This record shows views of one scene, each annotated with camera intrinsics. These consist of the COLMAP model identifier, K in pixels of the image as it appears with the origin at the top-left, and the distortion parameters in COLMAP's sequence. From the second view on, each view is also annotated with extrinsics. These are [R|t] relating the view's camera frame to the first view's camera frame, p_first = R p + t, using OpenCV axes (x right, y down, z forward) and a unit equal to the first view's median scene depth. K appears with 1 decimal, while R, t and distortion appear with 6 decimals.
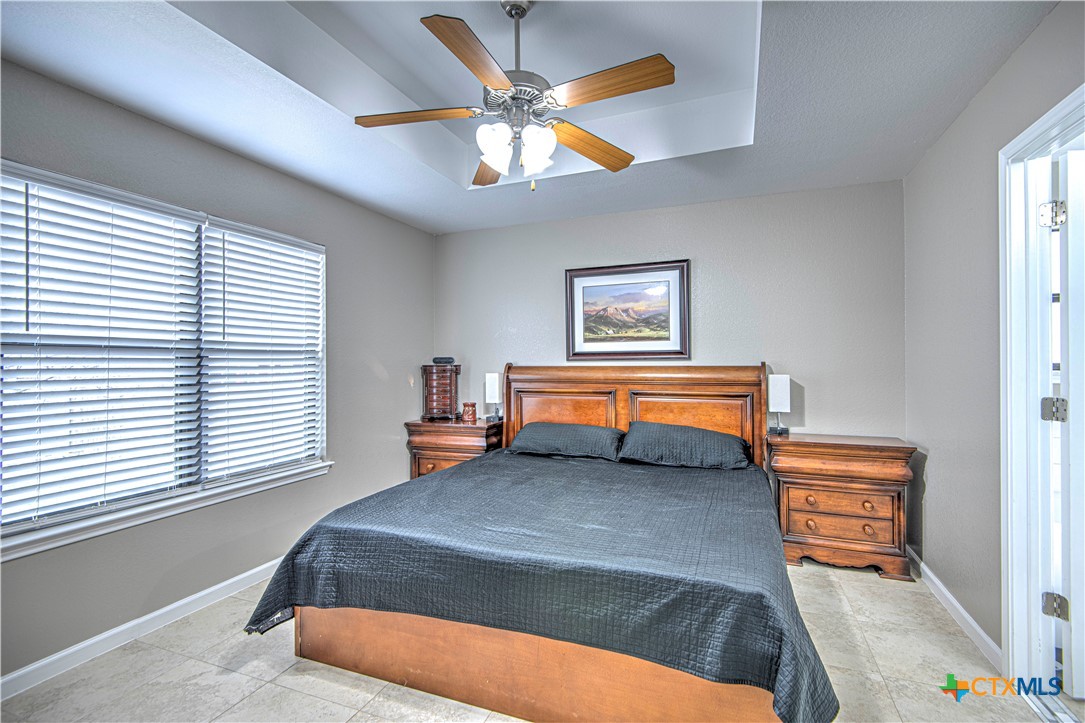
lens RADIAL K [[496.6, 0, 549.7], [0, 496.6, 360.9], [0, 0, 1]] dist [0.017702, -0.007032]
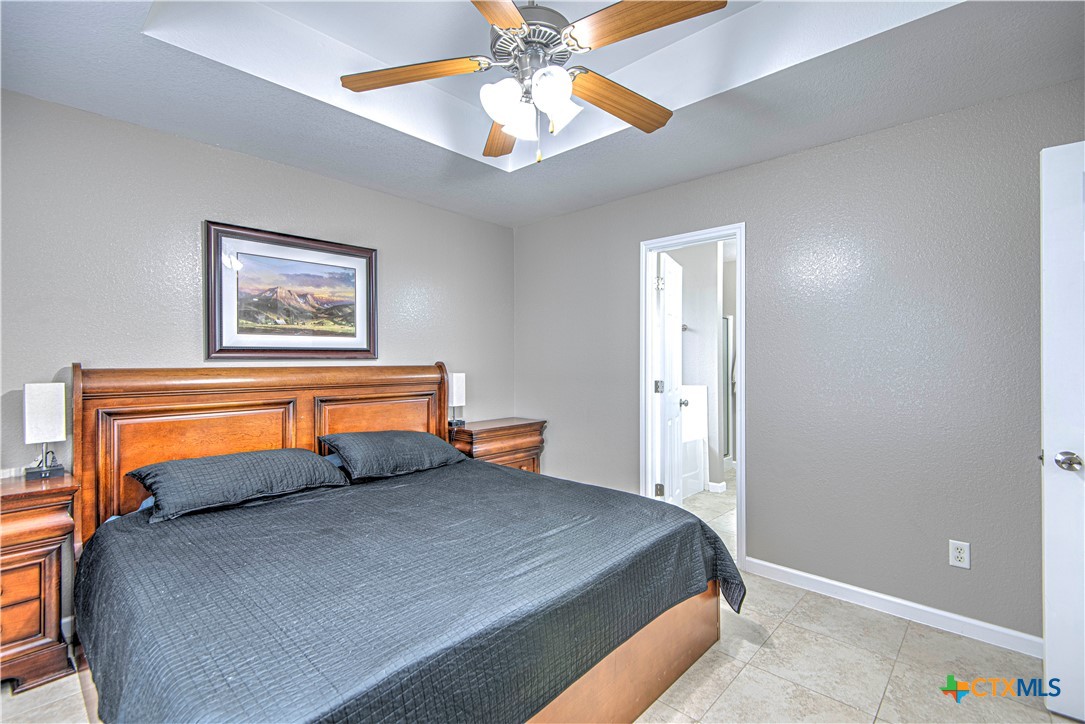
lens RADIAL K [[496.6, 0, 547.8], [0, 496.6, 360.6], [0, 0, 1]] dist [0.017702, -0.007032]
pose [[0.354545, 0.003804, 0.935031, -0.448548], [-0.001520, 0.999993, -0.003491, 0.002849], [-0.935038, -0.000184, 0.354549, 0.365672]]
